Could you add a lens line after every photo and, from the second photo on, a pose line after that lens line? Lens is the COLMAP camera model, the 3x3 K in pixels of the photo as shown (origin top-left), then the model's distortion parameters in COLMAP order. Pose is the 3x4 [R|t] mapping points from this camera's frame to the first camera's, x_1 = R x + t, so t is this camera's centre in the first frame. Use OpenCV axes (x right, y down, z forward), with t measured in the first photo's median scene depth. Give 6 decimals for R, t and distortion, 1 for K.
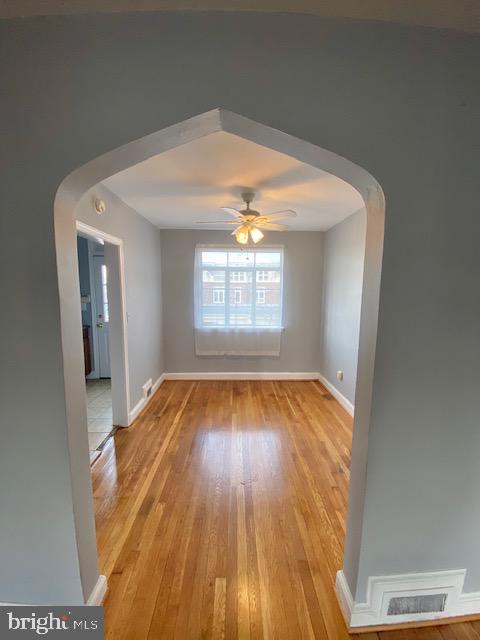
lens RADIAL K [[257.4, 0, 242.0], [0, 257.4, 321.2], [0, 0, 1]] dist [0.032090, -0.026954]
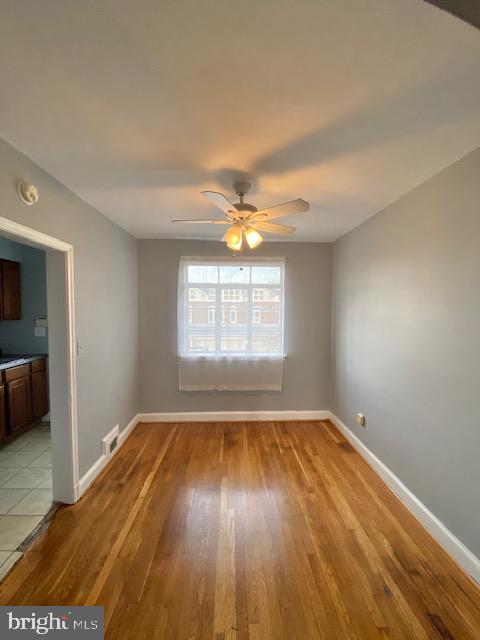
lens RADIAL K [[257.4, 0, 242.0], [0, 257.4, 321.2], [0, 0, 1]] dist [0.032090, -0.026954]
pose [[0.999850, -0.003152, 0.017030, 0.007761], [0.004419, 0.997183, -0.074880, -0.029414], [-0.016746, 0.074944, 0.997047, 0.209352]]
